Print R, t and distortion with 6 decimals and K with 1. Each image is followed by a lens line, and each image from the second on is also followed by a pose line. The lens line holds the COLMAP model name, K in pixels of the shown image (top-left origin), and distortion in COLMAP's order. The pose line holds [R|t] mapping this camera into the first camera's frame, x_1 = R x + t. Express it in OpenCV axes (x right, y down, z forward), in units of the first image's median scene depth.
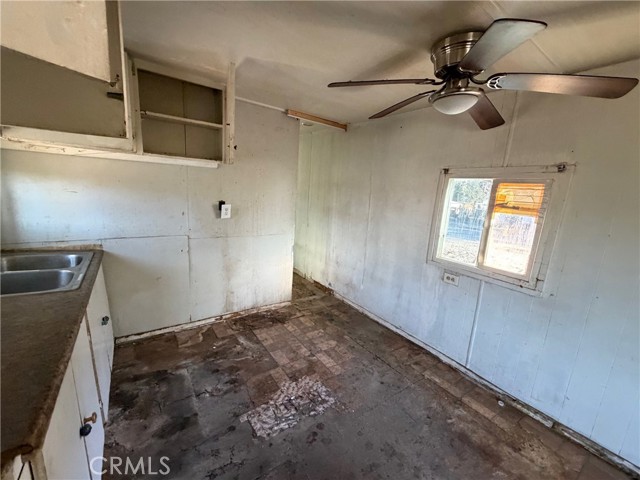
lens RADIAL K [[261.8, 0, 321.2], [0, 261.8, 240.4], [0, 0, 1]] dist [-0.000580, 0.000302]
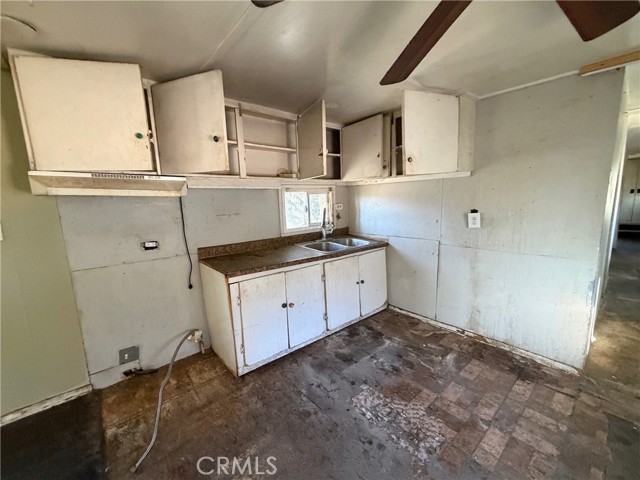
lens RADIAL K [[261.8, 0, 321.2], [0, 261.8, 240.4], [0, 0, 1]] dist [-0.000580, 0.000302]
pose [[0.090896, 0.092370, -0.991567, 0.608877], [-0.152508, 0.985235, 0.077800, -0.034794], [0.984113, 0.144150, 0.103642, 0.435391]]
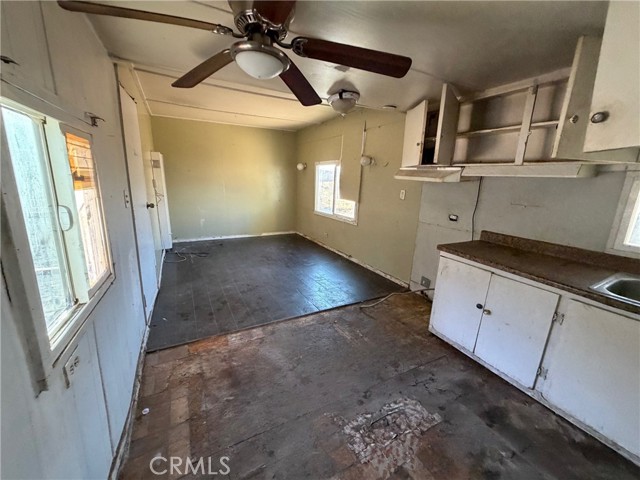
lens RADIAL K [[262.7, 0, 320.6], [0, 262.7, 240.7], [0, 0, 1]] dist [0.000558, 0.000132]
pose [[-0.985845, -0.130353, 0.105444, 0.096418], [-0.076012, 0.908055, 0.411896, -0.238909], [-0.149441, 0.398050, -0.905110, 1.278240]]
